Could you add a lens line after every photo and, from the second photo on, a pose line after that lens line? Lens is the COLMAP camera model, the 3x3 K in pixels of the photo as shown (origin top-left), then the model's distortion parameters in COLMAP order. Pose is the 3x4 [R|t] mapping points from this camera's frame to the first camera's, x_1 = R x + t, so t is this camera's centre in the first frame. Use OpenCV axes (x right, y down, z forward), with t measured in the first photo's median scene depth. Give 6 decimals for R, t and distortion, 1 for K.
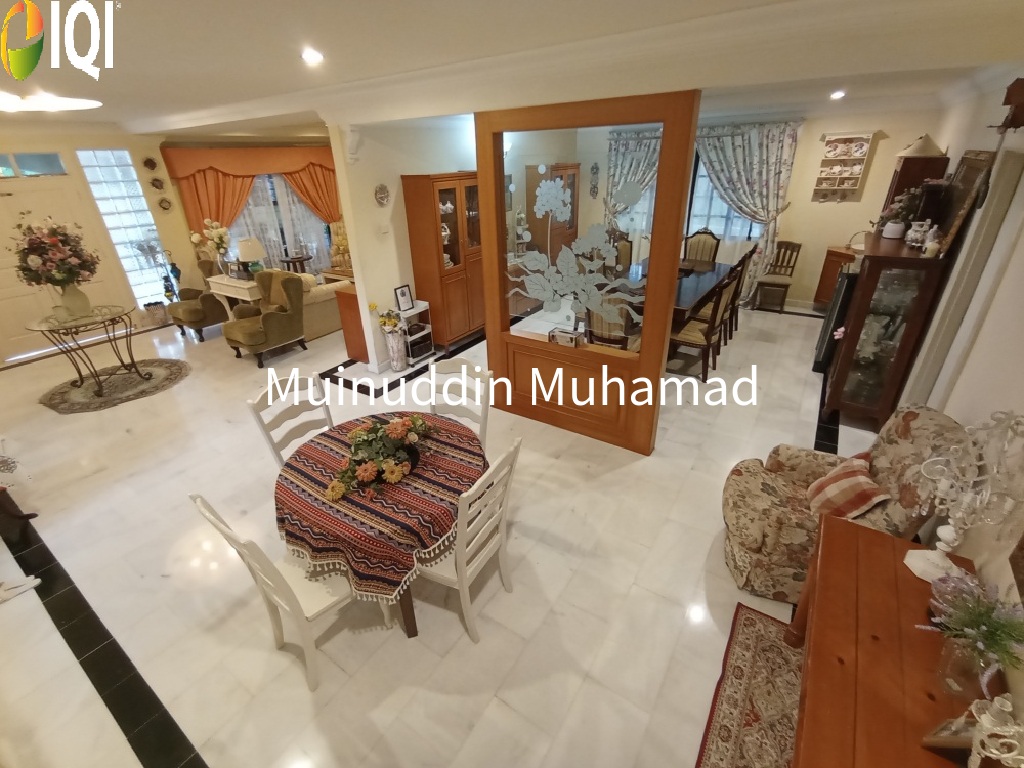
lens RADIAL K [[457.6, 0, 512.0], [0, 457.6, 384.0], [0, 0, 1]] dist [-0.000472, -0.000002]
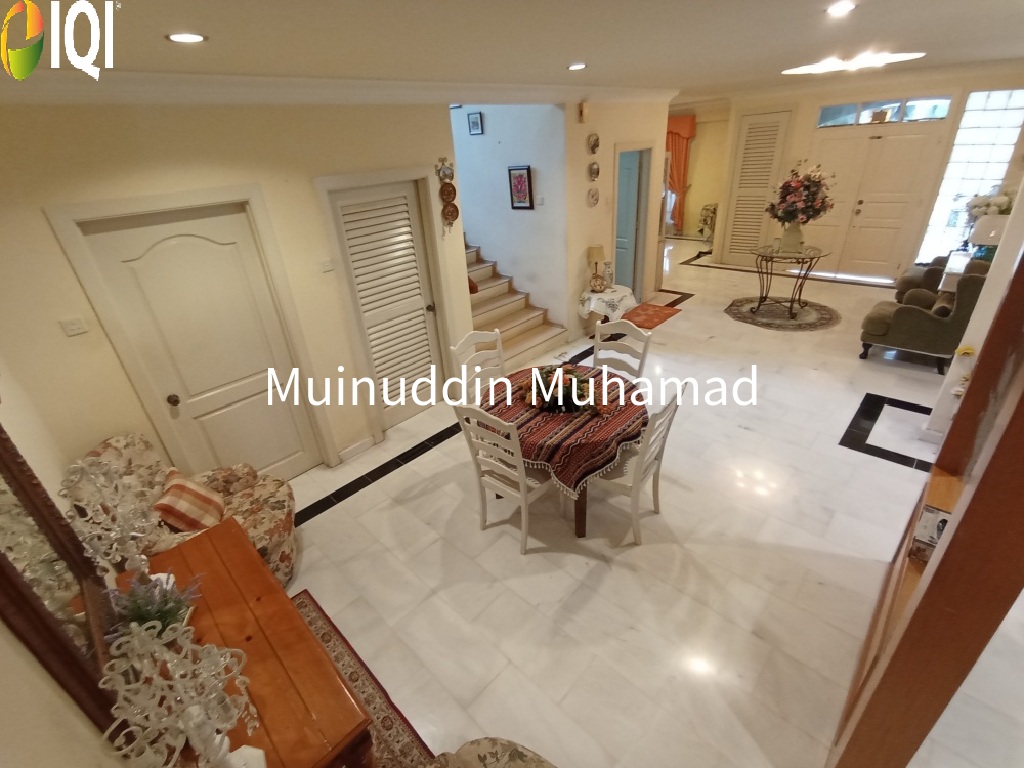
lens RADIAL K [[465.4, 0, 493.7], [0, 465.4, 386.4], [0, 0, 1]] dist [0.002840, 0.000537]
pose [[-0.177071, 0.501984, -0.846556, 0.418894], [-0.371032, 0.762637, 0.529830, -0.240145], [0.911582, 0.407917, 0.051211, 0.380921]]
